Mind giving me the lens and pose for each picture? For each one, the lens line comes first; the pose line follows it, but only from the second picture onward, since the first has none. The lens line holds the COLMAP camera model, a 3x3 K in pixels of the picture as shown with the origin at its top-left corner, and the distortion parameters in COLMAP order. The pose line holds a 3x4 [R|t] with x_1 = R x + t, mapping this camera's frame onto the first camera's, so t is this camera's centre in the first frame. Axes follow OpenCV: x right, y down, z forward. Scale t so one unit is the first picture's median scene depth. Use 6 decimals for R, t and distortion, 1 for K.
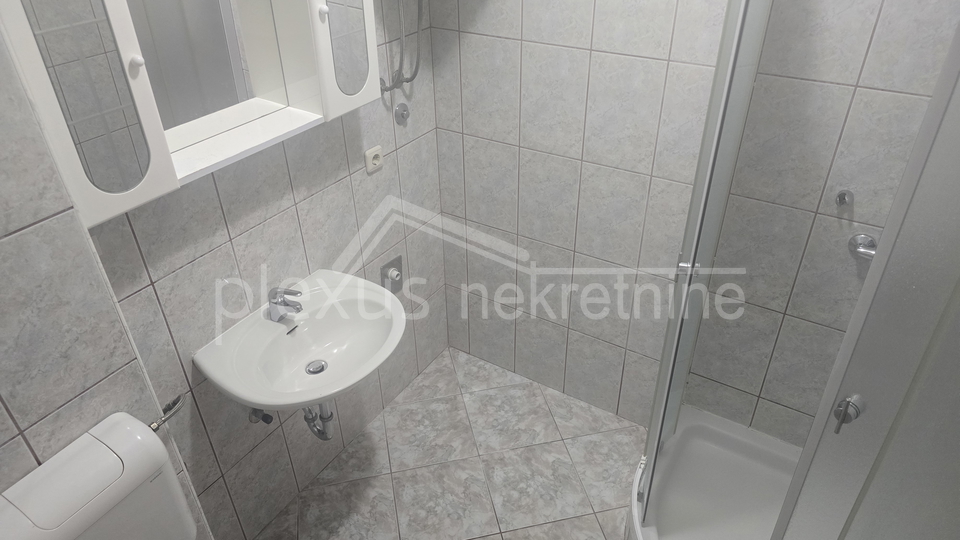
lens RADIAL K [[654.1, 0, 481.3], [0, 654.1, 268.4], [0, 0, 1]] dist [0.048429, -0.034512]
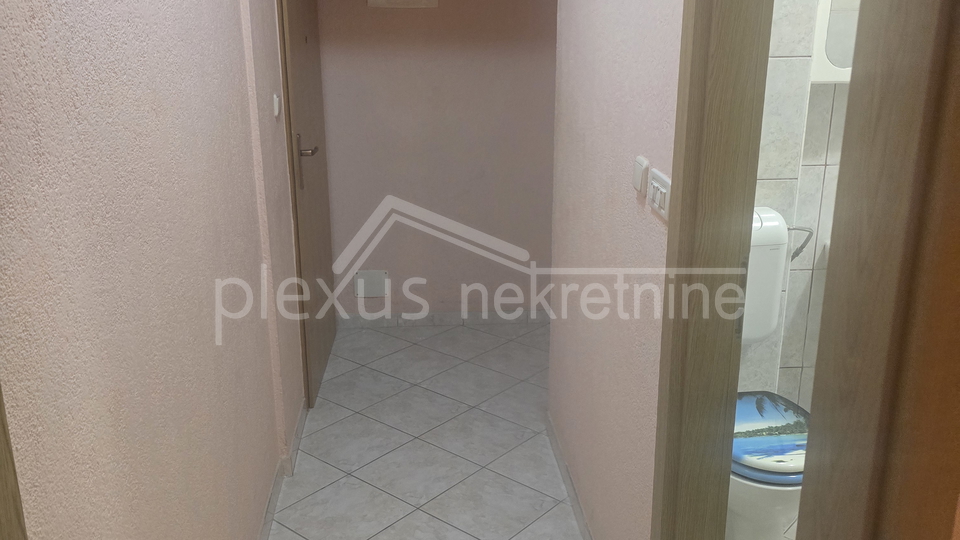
lens RADIAL K [[654.1, 0, 481.3], [0, 654.1, 268.4], [0, 0, 1]] dist [0.048429, -0.034512]
pose [[0.524898, 0.207816, -0.825406, 0.393597], [-0.482069, 0.871796, -0.087065, 0.816995], [0.701492, 0.443603, 0.557786, -0.255840]]
